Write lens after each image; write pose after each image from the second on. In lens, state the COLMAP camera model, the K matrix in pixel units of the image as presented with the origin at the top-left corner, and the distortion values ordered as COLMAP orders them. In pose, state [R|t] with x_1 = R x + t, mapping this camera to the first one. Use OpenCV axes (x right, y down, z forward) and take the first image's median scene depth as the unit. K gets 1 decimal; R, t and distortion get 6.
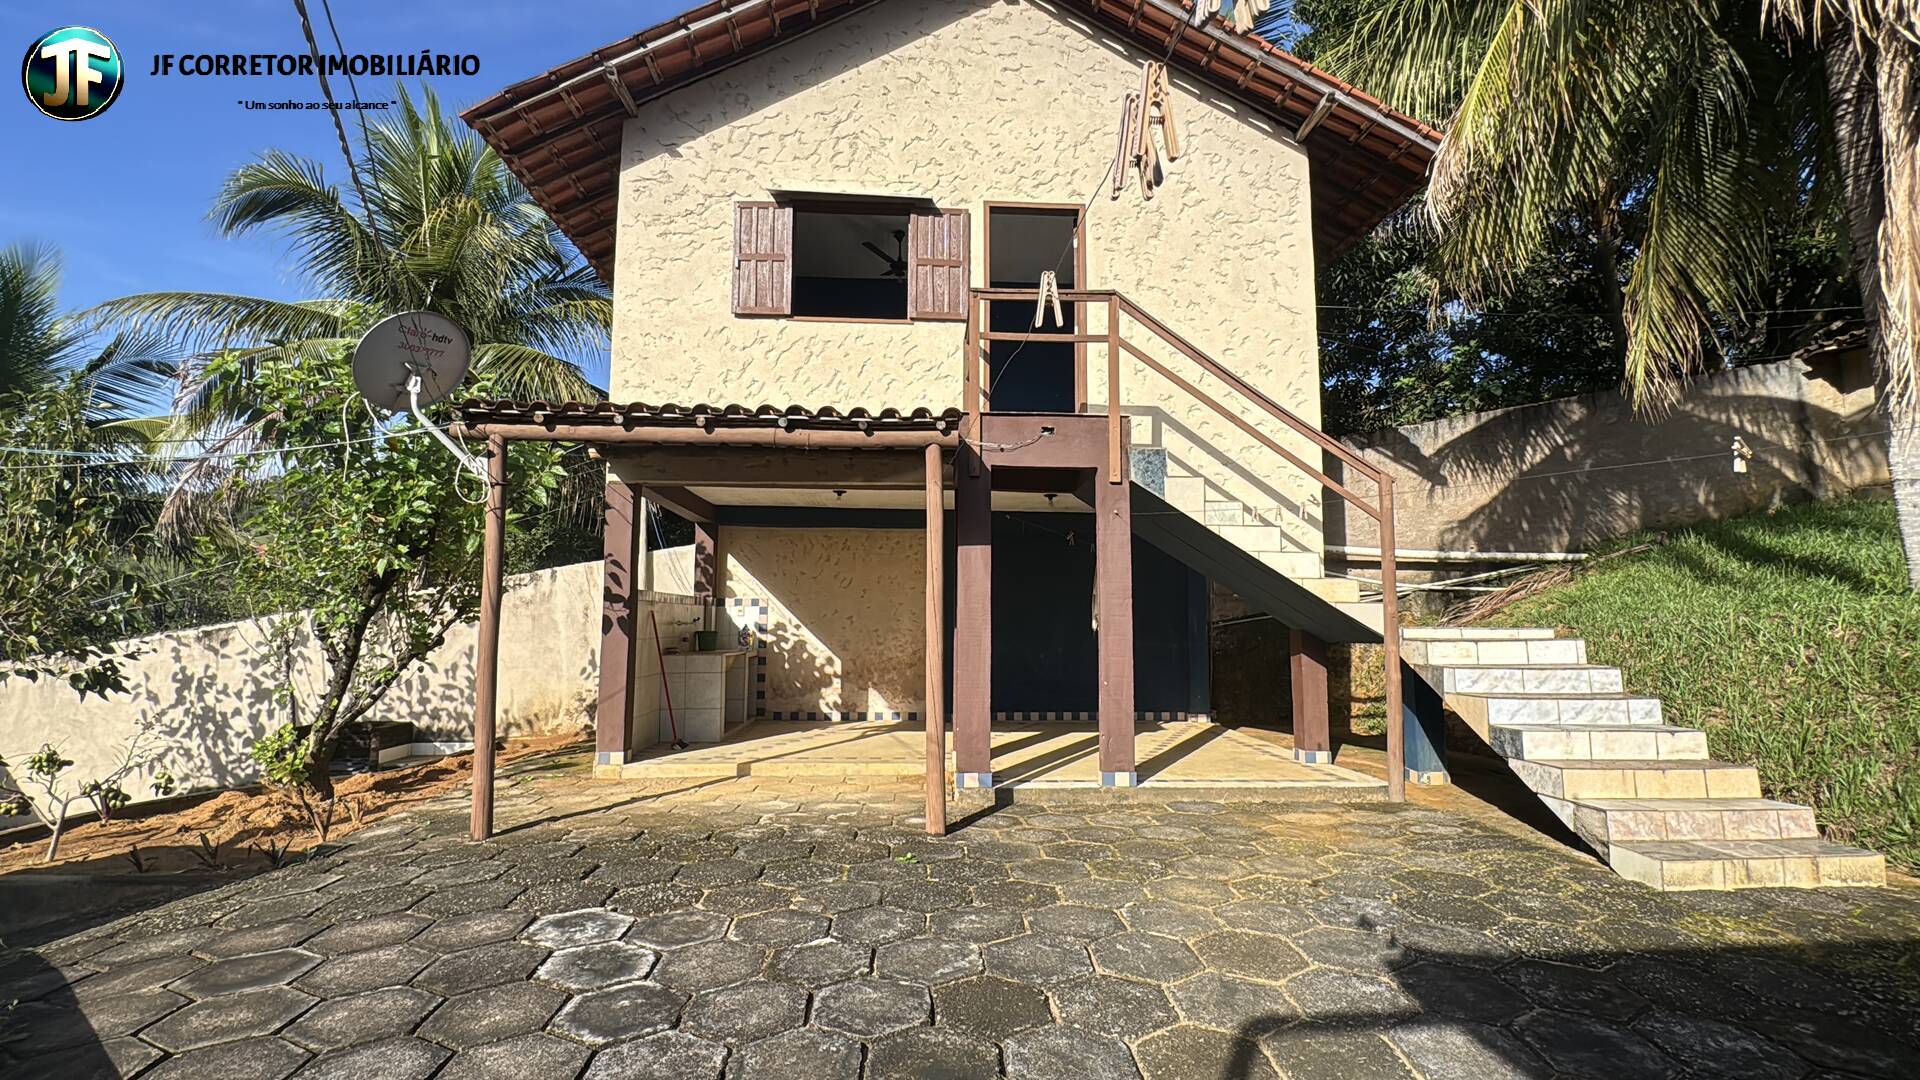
lens RADIAL K [[873.3, 0, 962.0], [0, 873.3, 537.0], [0, 0, 1]] dist [-0.003856, 0.000211]
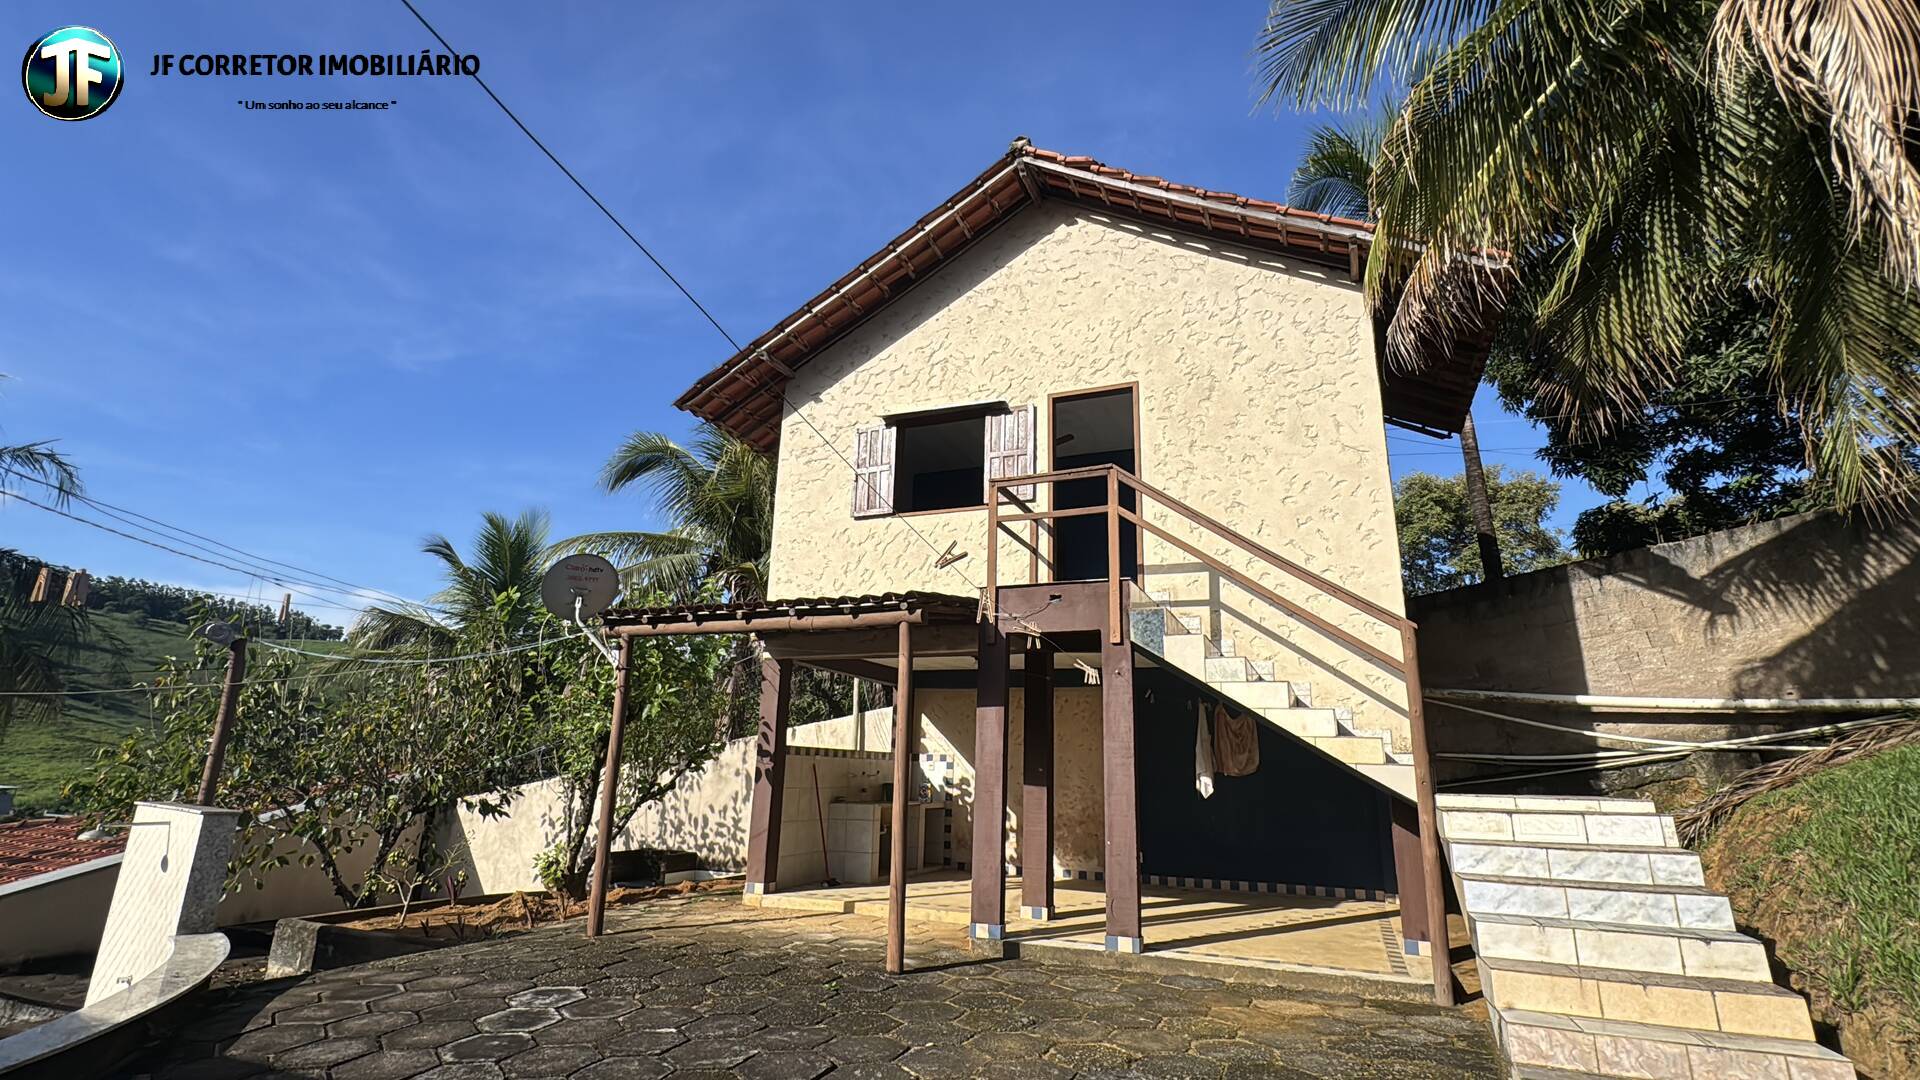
lens RADIAL K [[873.3, 0, 965.9], [0, 873.3, 540.4], [0, 0, 1]] dist [-0.003856, 0.000211]
pose [[0.899324, -0.096261, -0.426557, 0.391743], [0.022658, 0.984417, -0.174382, -0.004546], [0.436696, 0.147161, 0.887491, -0.021017]]
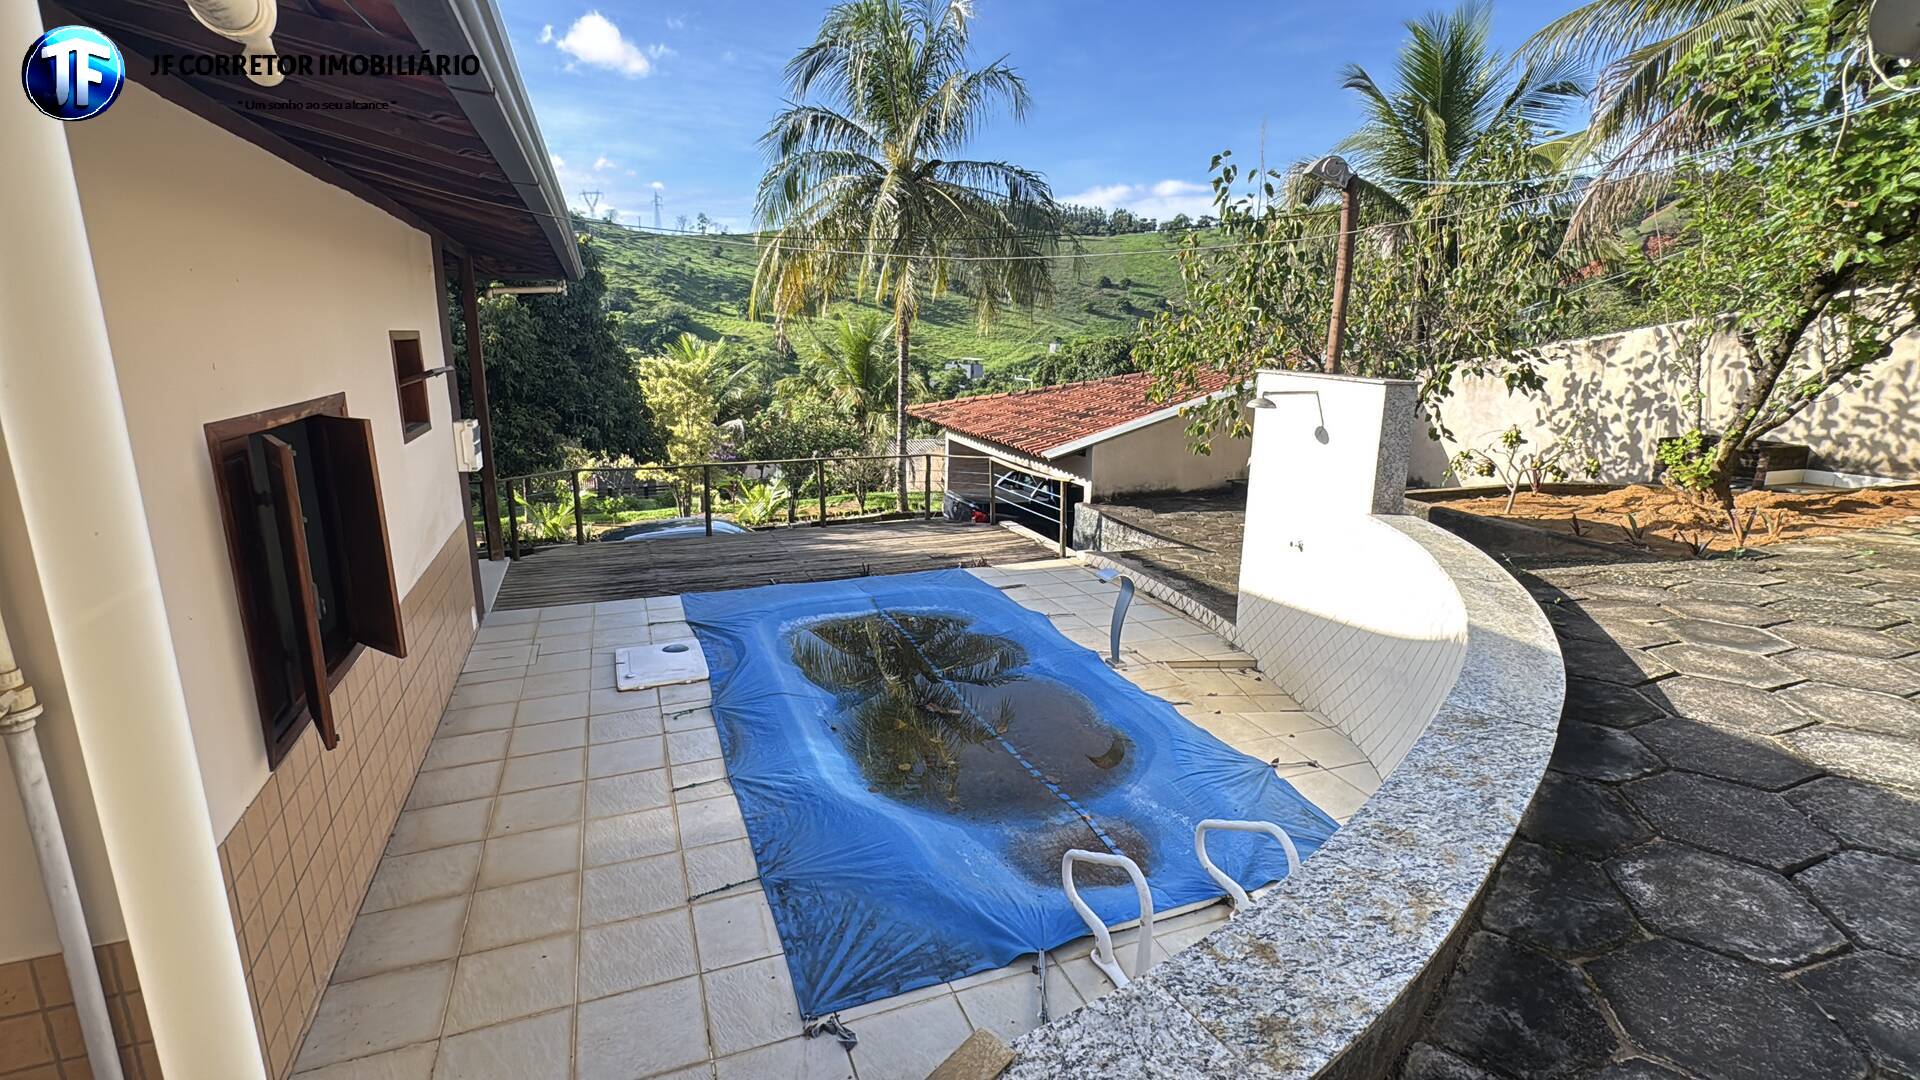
lens RADIAL K [[873.3, 0, 957.3], [0, 873.3, 544.8], [0, 0, 1]] dist [-0.003856, 0.000211]
pose [[0.280753, 0.222121, -0.933724, -0.028526], [0.090984, 0.962311, 0.256279, 0.002842], [0.955458, -0.156905, 0.249962, -0.090349]]
